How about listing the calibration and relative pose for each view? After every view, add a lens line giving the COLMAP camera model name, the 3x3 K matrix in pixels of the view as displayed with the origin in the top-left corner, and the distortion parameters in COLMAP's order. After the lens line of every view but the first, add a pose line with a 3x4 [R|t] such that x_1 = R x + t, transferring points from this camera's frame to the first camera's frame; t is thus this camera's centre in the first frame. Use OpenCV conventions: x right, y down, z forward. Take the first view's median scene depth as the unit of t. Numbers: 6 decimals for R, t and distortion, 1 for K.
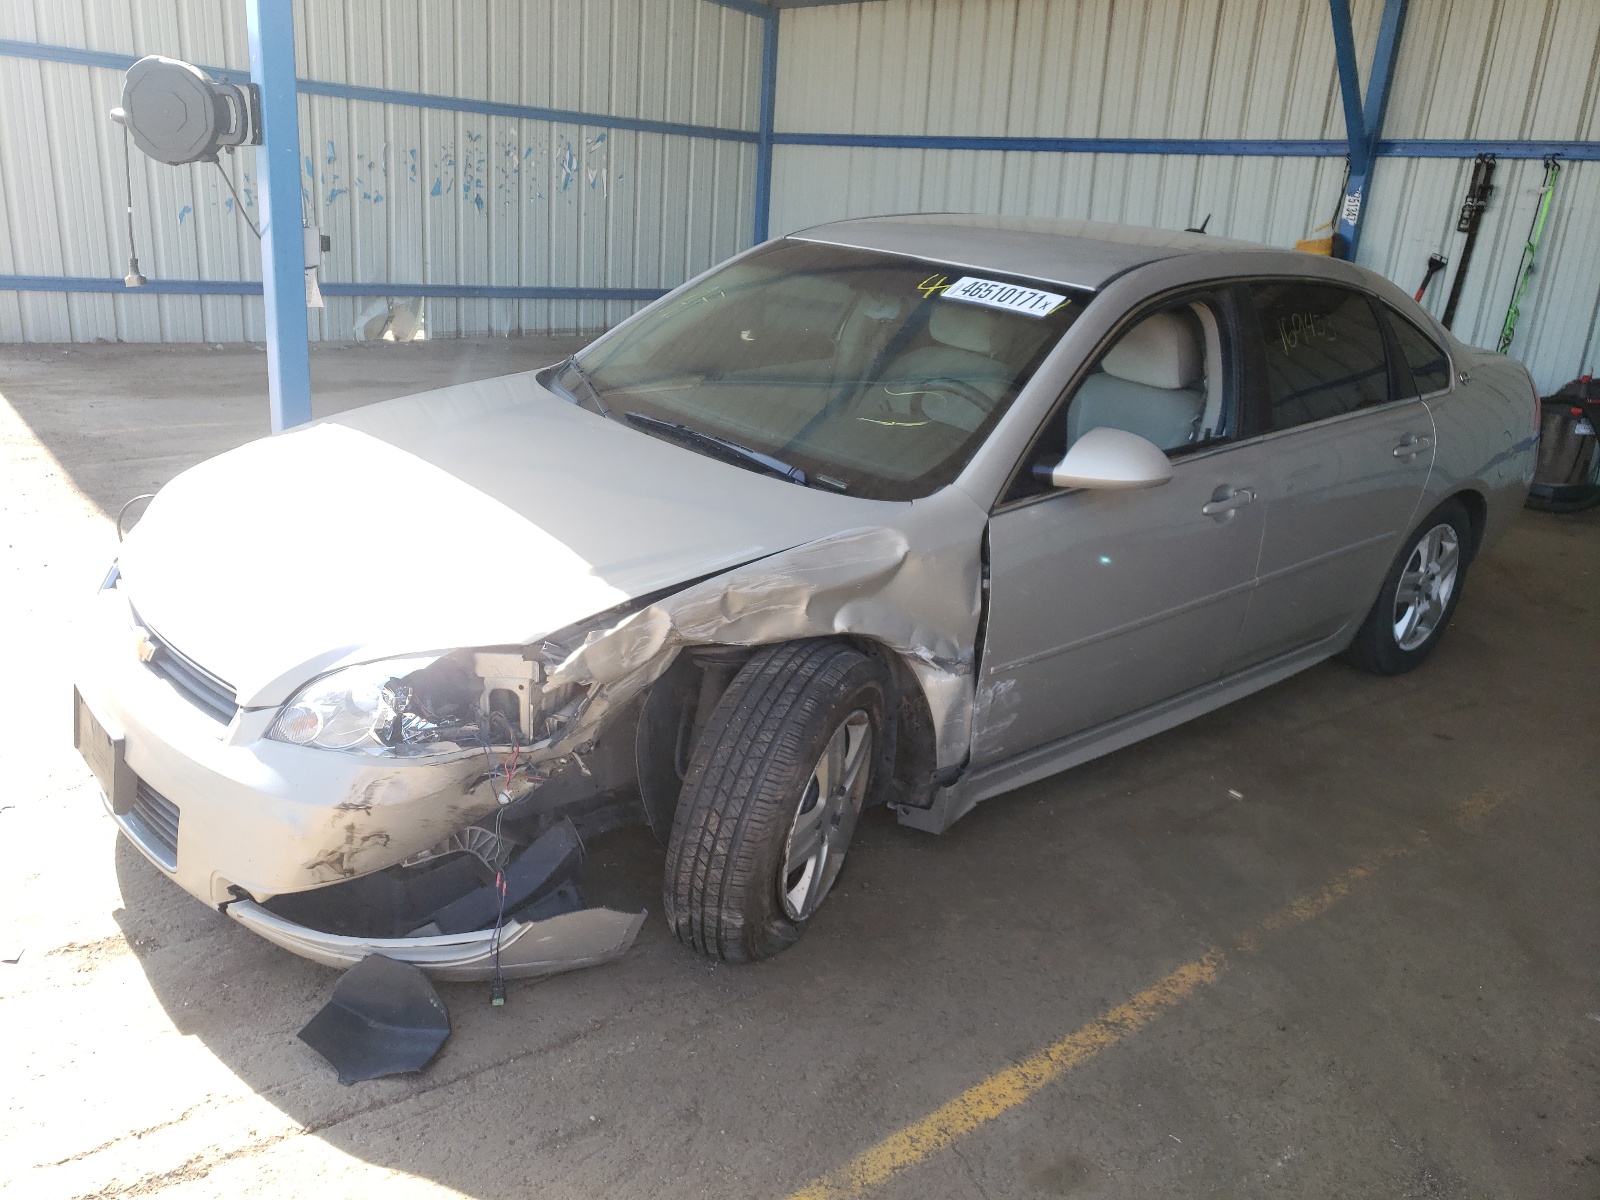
lens RADIAL K [[1187.4, 0, 800.0], [0, 1187.4, 600.0], [0, 0, 1]] dist [0.051072, -0.129640]
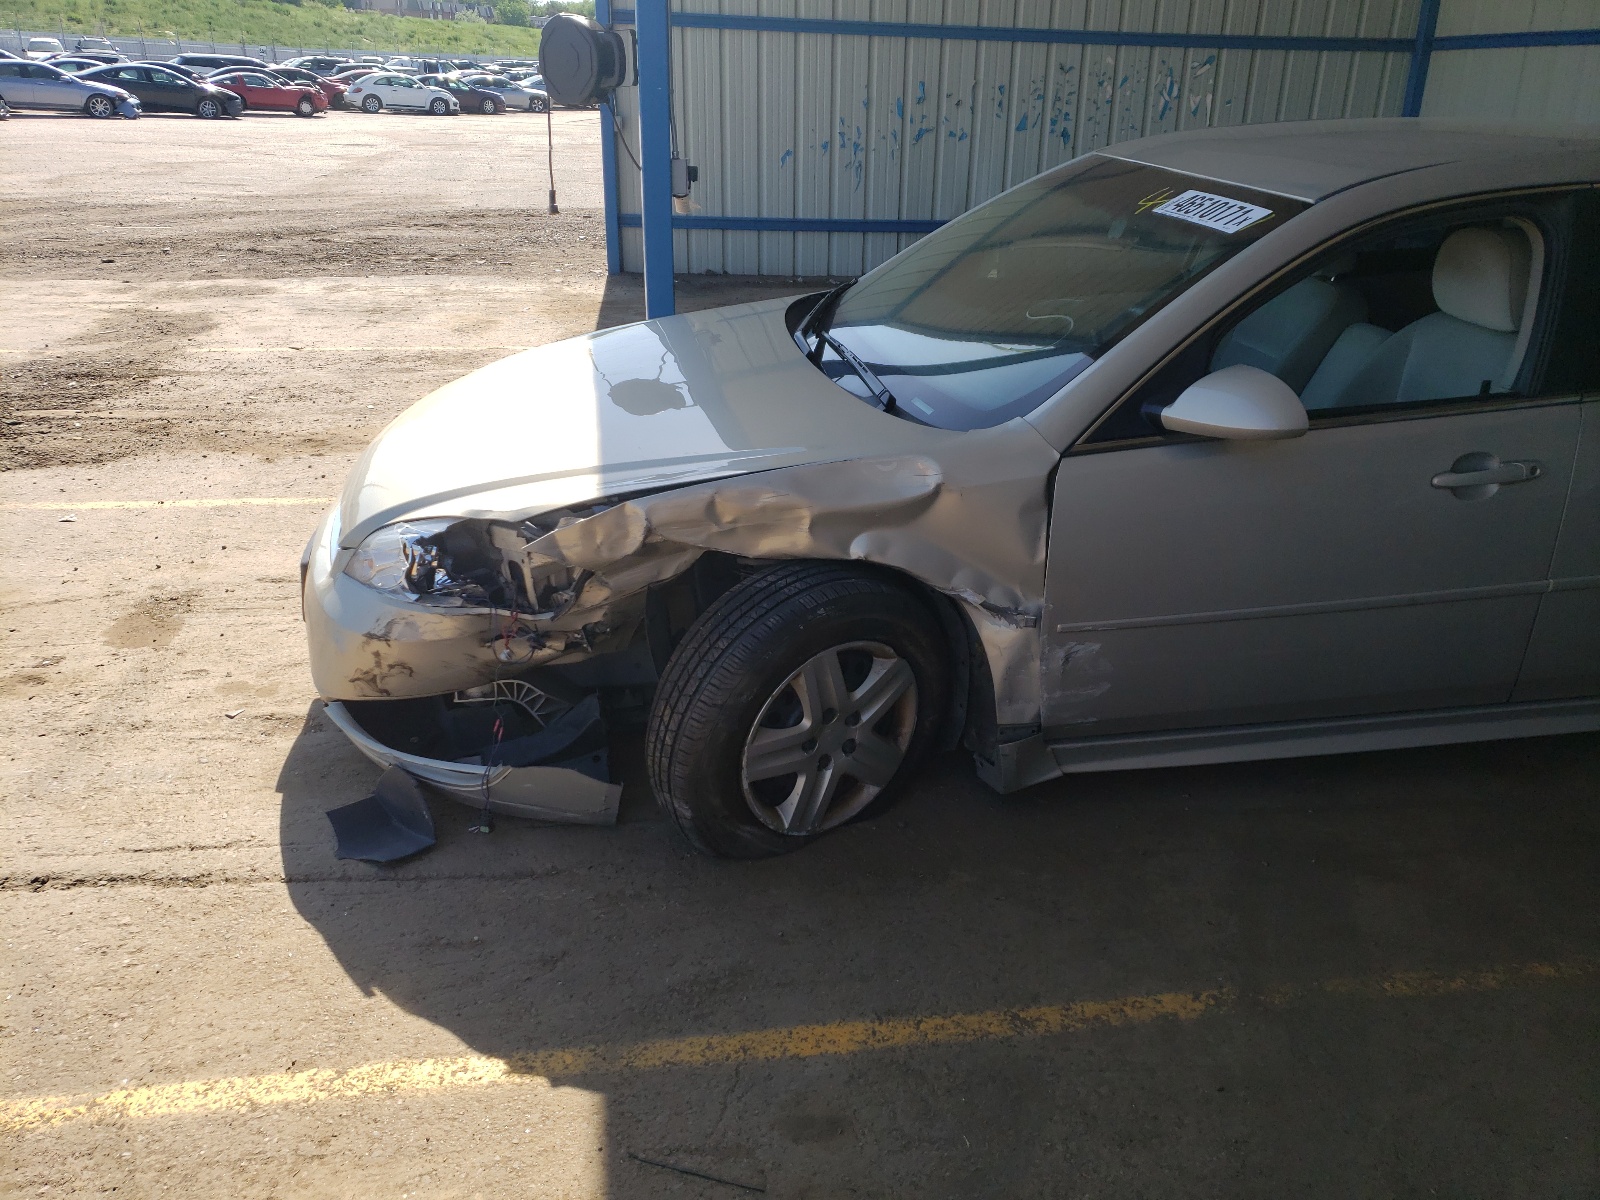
lens RADIAL K [[1208.2, 0, 800.0], [0, 1208.2, 600.0], [0, 0, 1]] dist [0.006943, 0.008233]
pose [[0.864663, 0.142430, -0.481738, 0.434498], [-0.122097, 0.989794, 0.073492, -0.005077], [0.487289, -0.004727, 0.873228, 0.102420]]
